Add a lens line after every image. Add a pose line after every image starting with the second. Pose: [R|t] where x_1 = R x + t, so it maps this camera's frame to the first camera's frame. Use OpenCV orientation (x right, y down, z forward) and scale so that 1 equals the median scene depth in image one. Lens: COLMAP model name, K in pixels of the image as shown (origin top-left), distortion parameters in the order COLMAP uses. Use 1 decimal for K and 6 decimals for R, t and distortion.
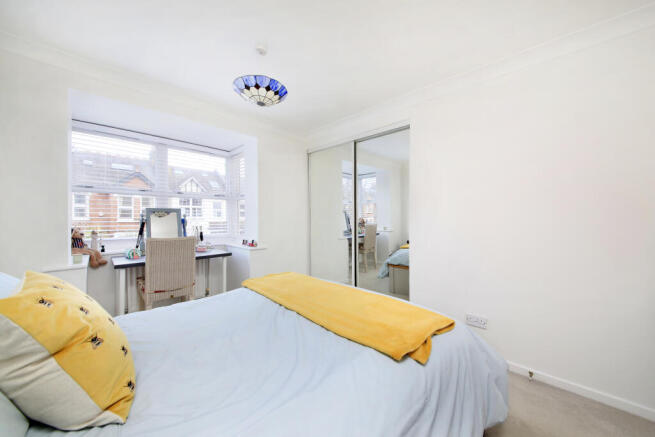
lens RADIAL K [[231.5, 0, 327.5], [0, 231.5, 218.5], [0, 0, 1]] dist [0.000205, -0.000014]
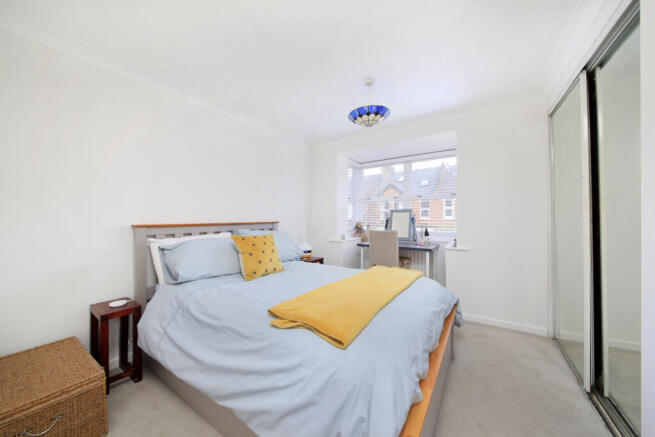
lens RADIAL K [[231.5, 0, 327.5], [0, 231.5, 218.5], [0, 0, 1]] dist [0.000205, -0.000014]
pose [[0.218665, 0.010281, -0.975746, 0.507519], [-0.003359, 0.999946, 0.009783, -0.000677], [0.975794, 0.001139, 0.218688, 0.295004]]
